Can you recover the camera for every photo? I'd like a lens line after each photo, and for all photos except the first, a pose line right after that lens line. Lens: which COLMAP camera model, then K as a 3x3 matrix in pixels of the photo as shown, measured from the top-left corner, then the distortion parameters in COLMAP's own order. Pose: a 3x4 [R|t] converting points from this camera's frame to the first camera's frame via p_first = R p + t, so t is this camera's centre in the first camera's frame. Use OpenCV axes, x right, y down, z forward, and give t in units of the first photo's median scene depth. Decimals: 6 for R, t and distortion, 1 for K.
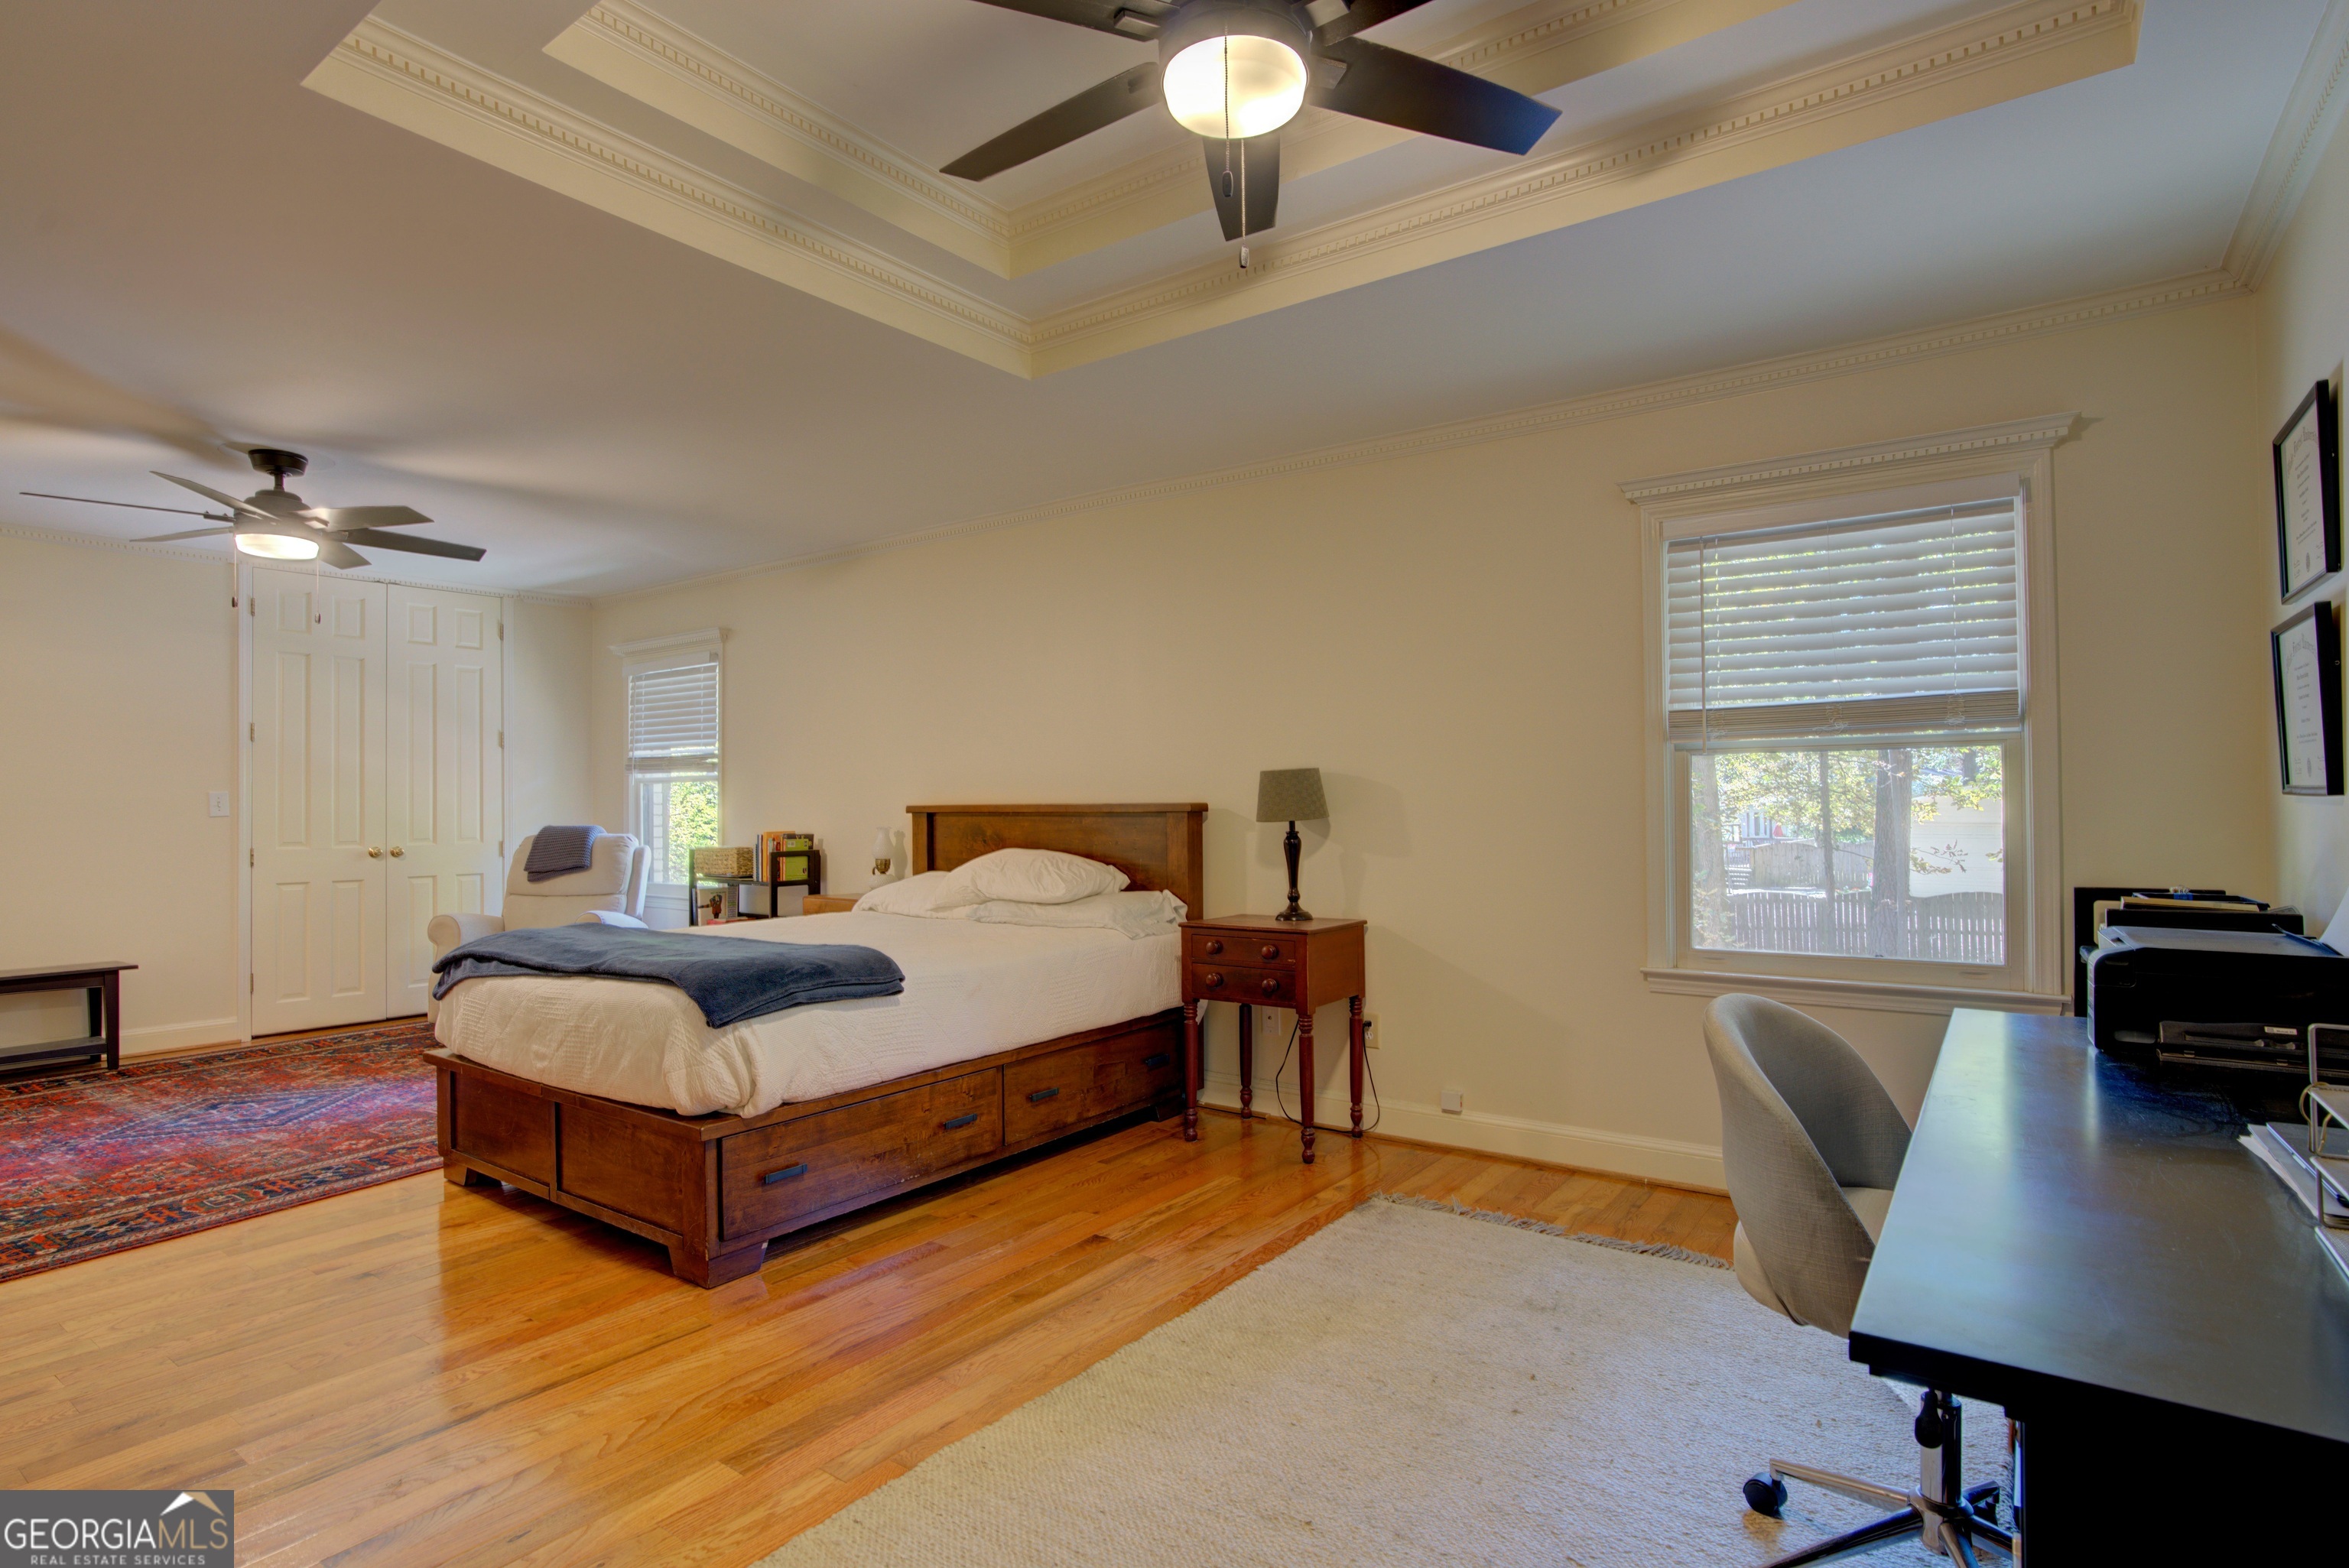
lens RADIAL K [[1177.9, 0, 1175.4], [0, 1177.9, 792.5], [0, 0, 1]] dist [-0.056516, 0.026945]
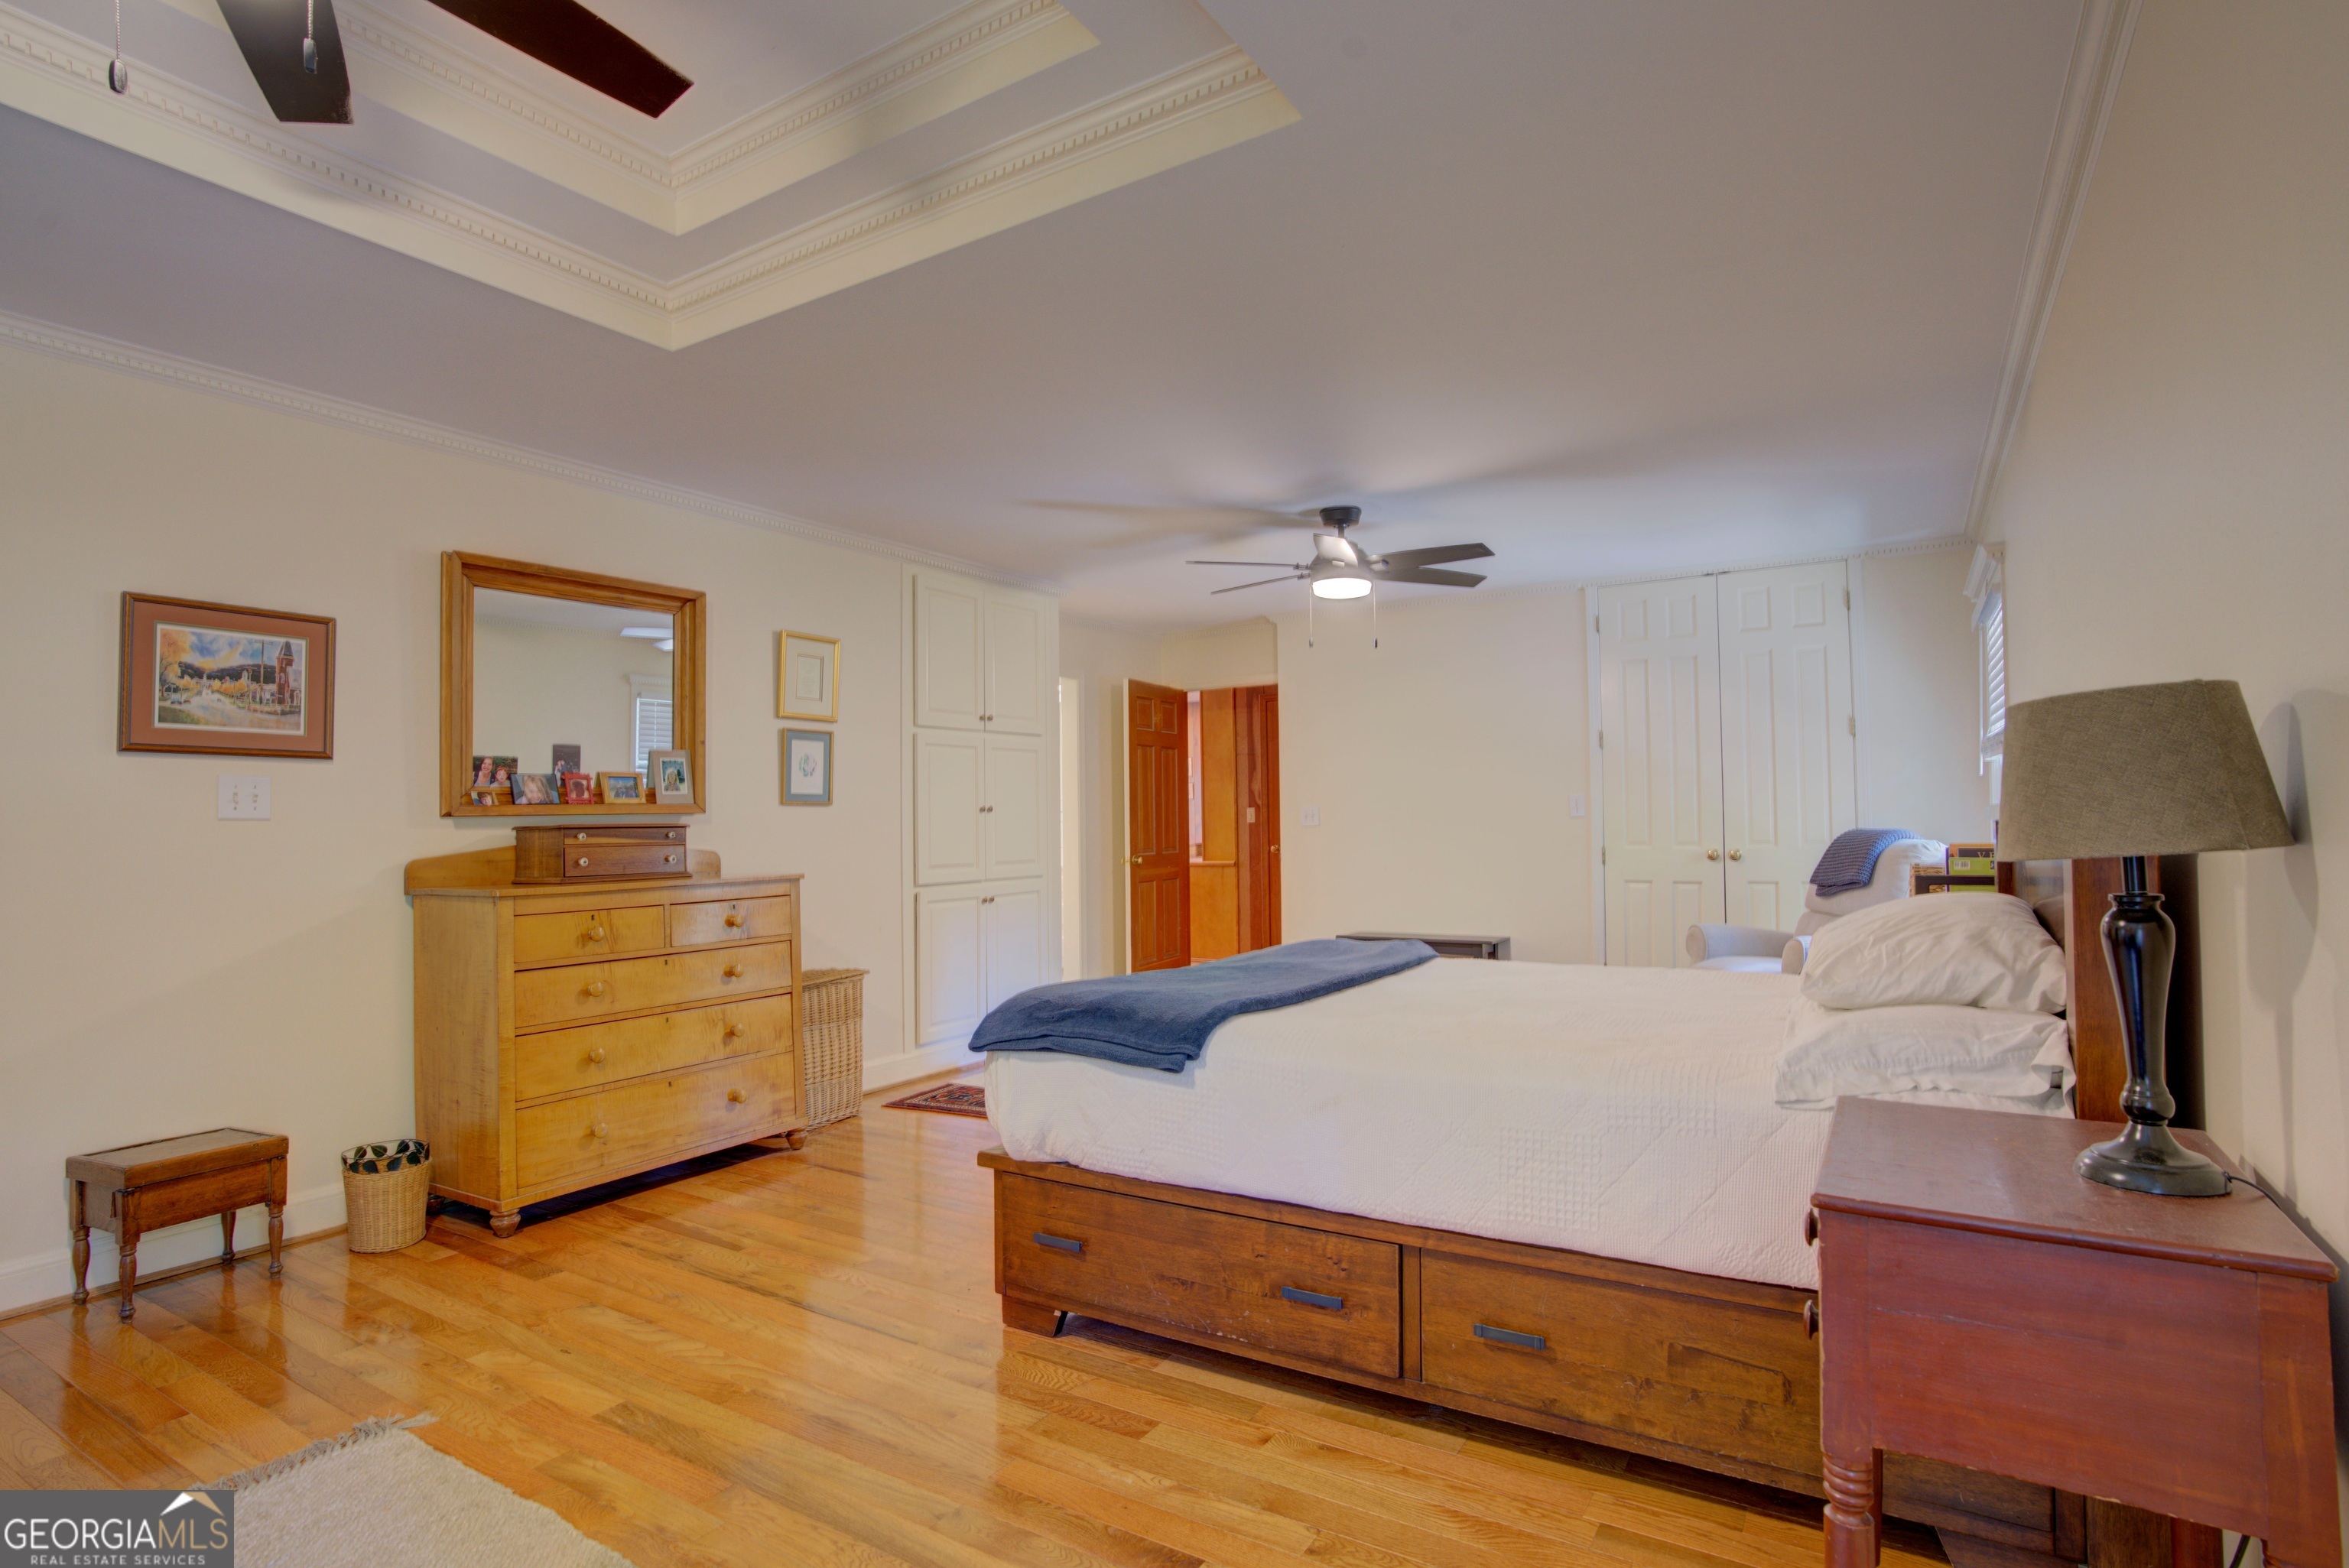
lens RADIAL K [[1177.9, 0, 1175.4], [0, 1177.9, 792.5], [0, 0, 1]] dist [-0.056516, 0.026945]
pose [[0.067662, -0.014648, -0.997601, 0.458112], [0.022171, 0.999667, -0.013174, 0.003711], [0.997462, -0.021226, 0.067965, 0.863911]]
